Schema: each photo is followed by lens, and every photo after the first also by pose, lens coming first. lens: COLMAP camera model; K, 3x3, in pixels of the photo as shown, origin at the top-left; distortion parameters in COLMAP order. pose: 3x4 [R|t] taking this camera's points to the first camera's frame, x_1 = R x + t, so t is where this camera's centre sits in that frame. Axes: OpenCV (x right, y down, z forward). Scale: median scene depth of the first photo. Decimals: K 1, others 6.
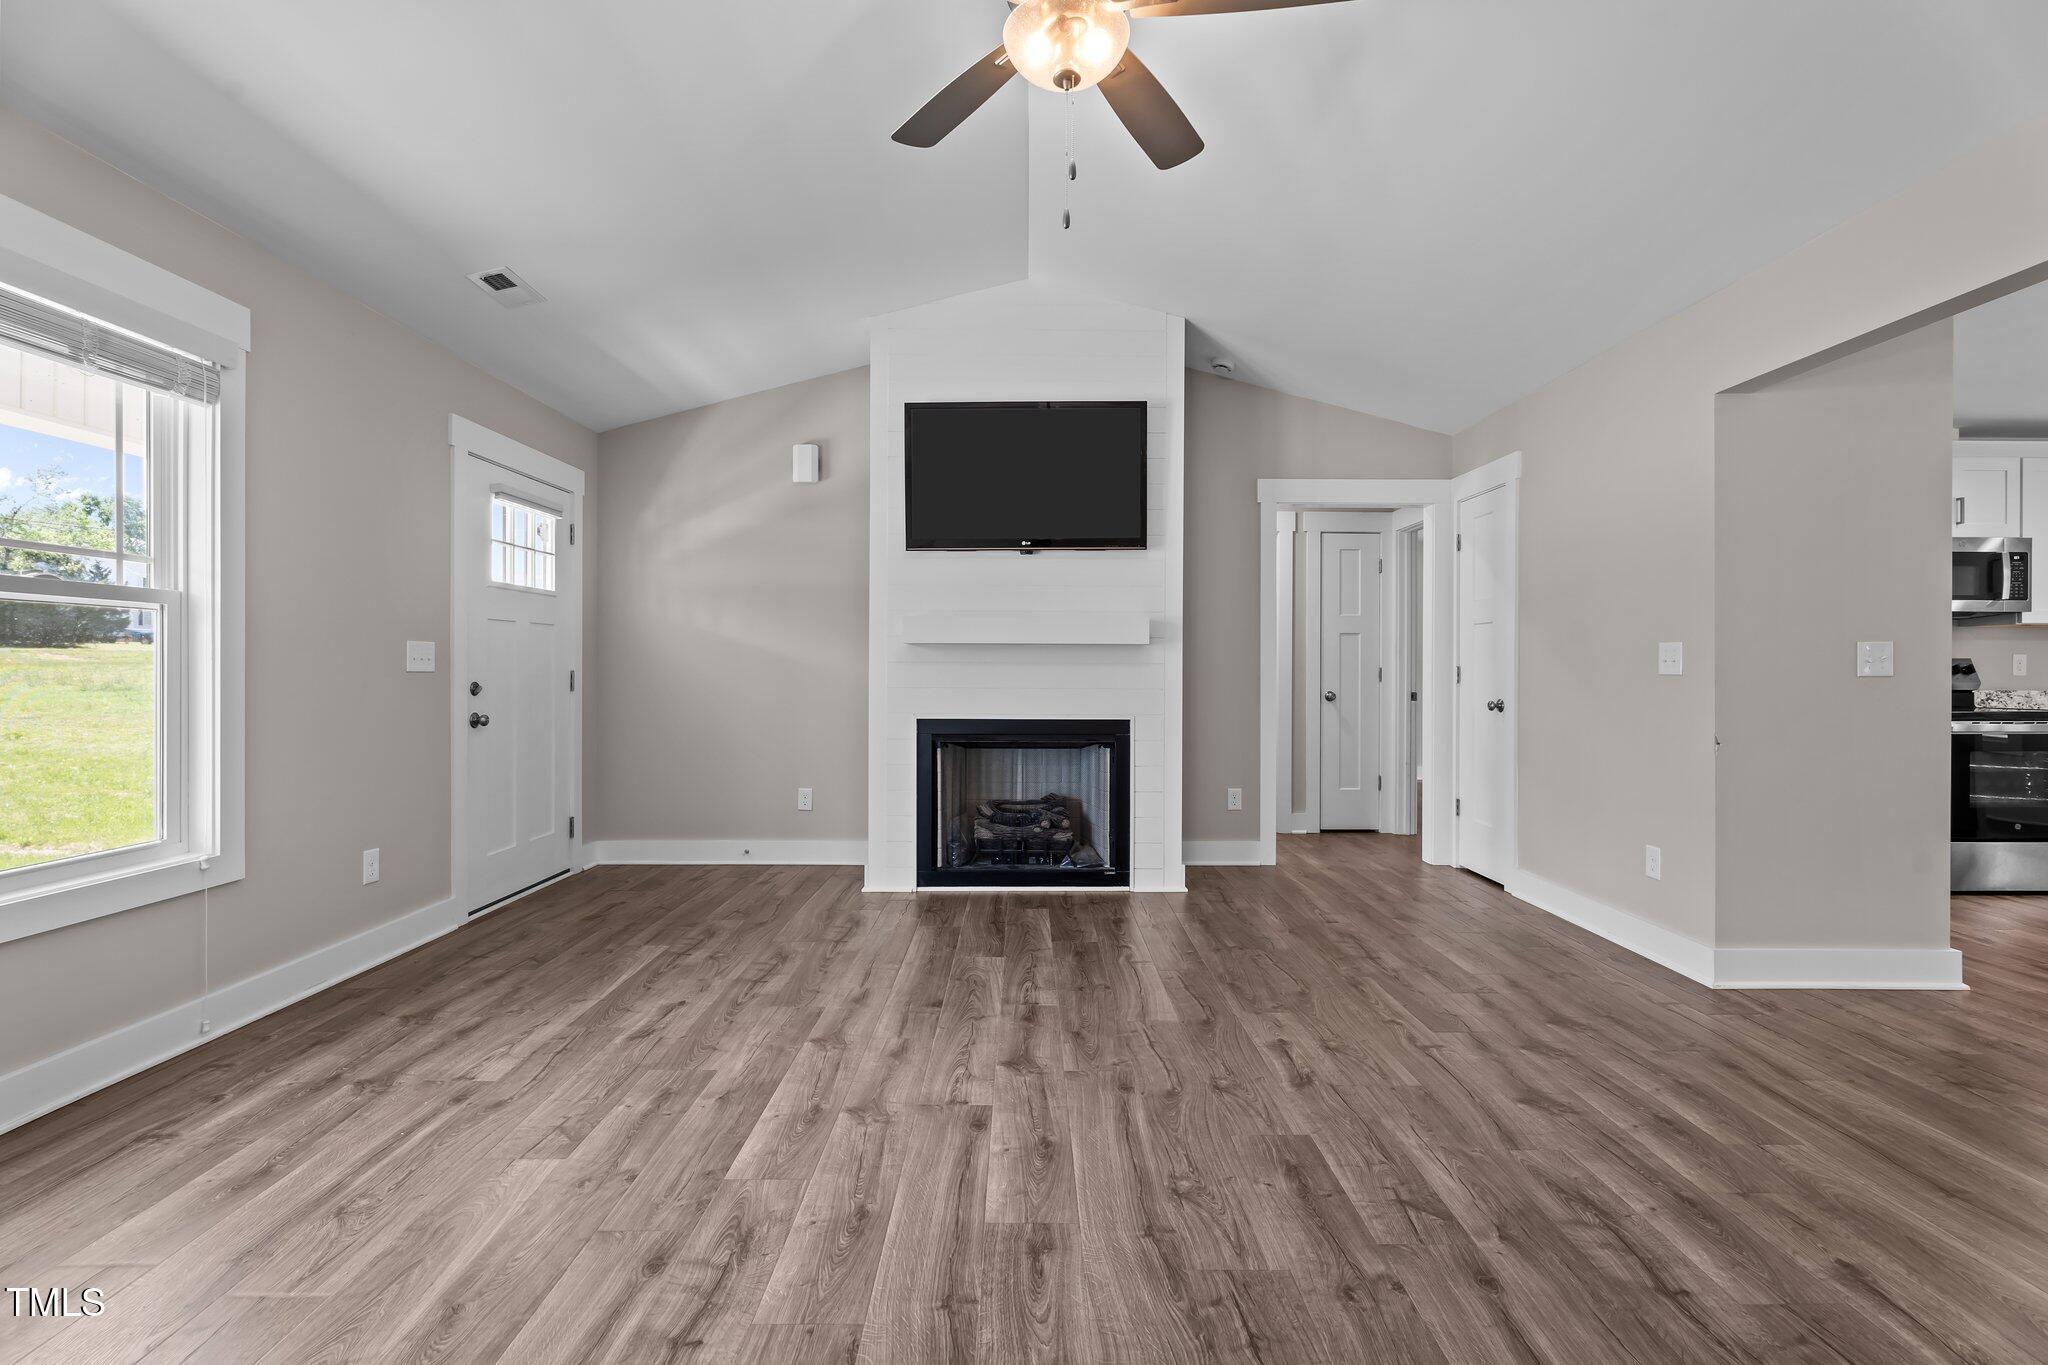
lens RADIAL K [[920.2, 0, 1029.7], [0, 920.2, 674.2], [0, 0, 1]] dist [0.000806, 0.000166]
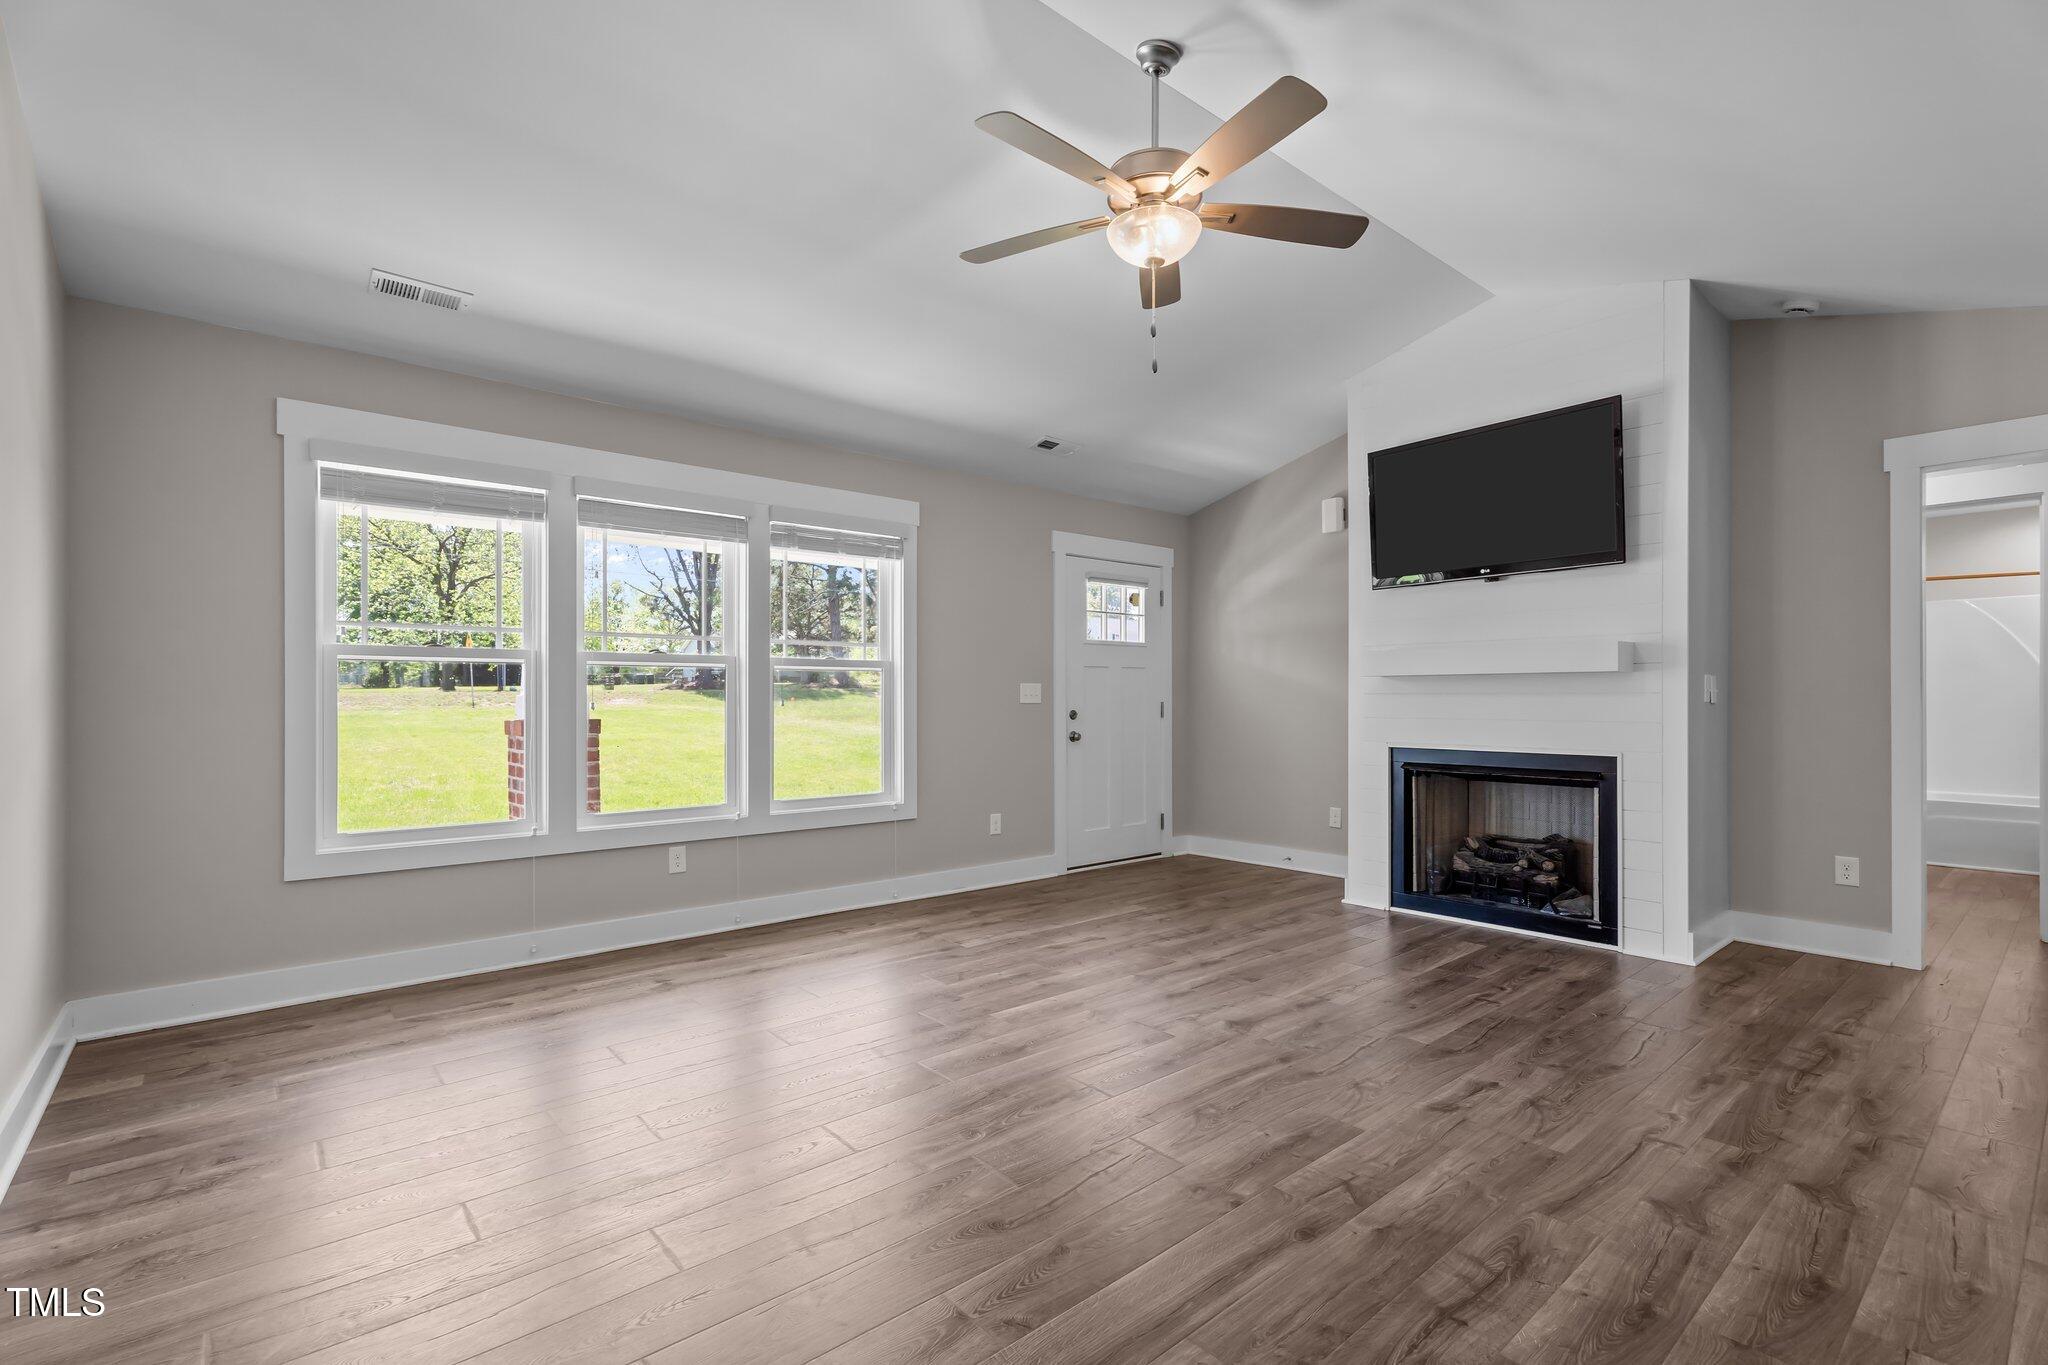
lens RADIAL K [[928.2, 0, 1025.1], [0, 928.2, 699.4], [0, 0, 1]] dist [0.002042, 0.000627]
pose [[0.646047, -0.003913, -0.763287, 0.665554], [0.000670, 0.999989, -0.004559, -0.002894], [0.763297, 0.002433, 0.646043, -0.012410]]
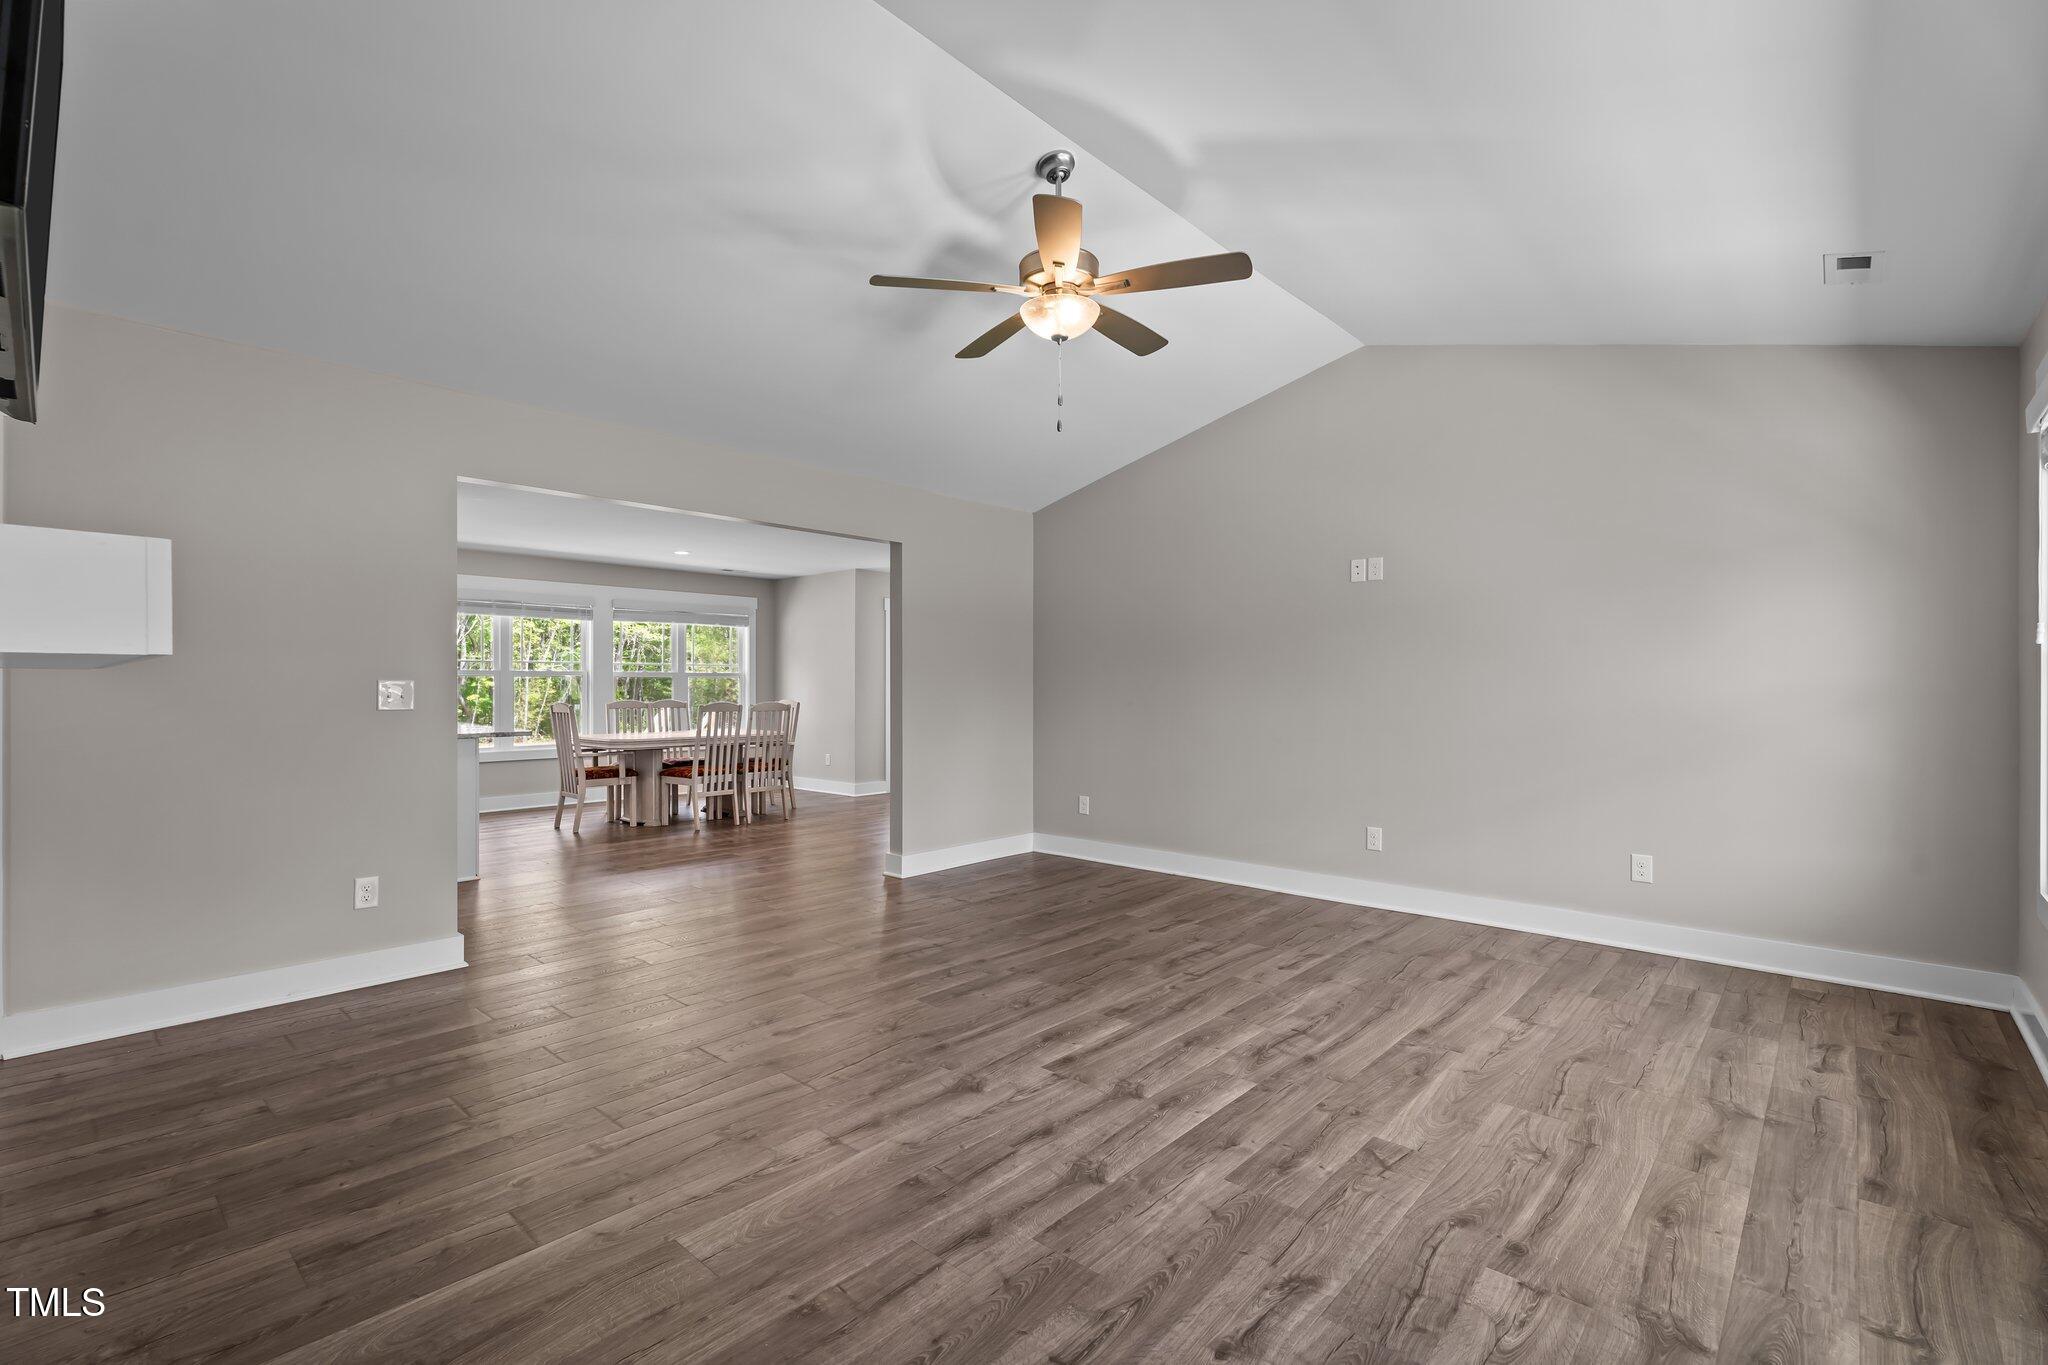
lens RADIAL K [[920.2, 0, 1029.7], [0, 920.2, 674.2], [0, 0, 1]] dist [0.000806, 0.000166]
pose [[-0.744762, 0.004715, 0.667313, -0.689566], [-0.000324, 0.999972, -0.007427, -0.040497], [-0.667330, -0.005748, -0.744740, 1.554582]]
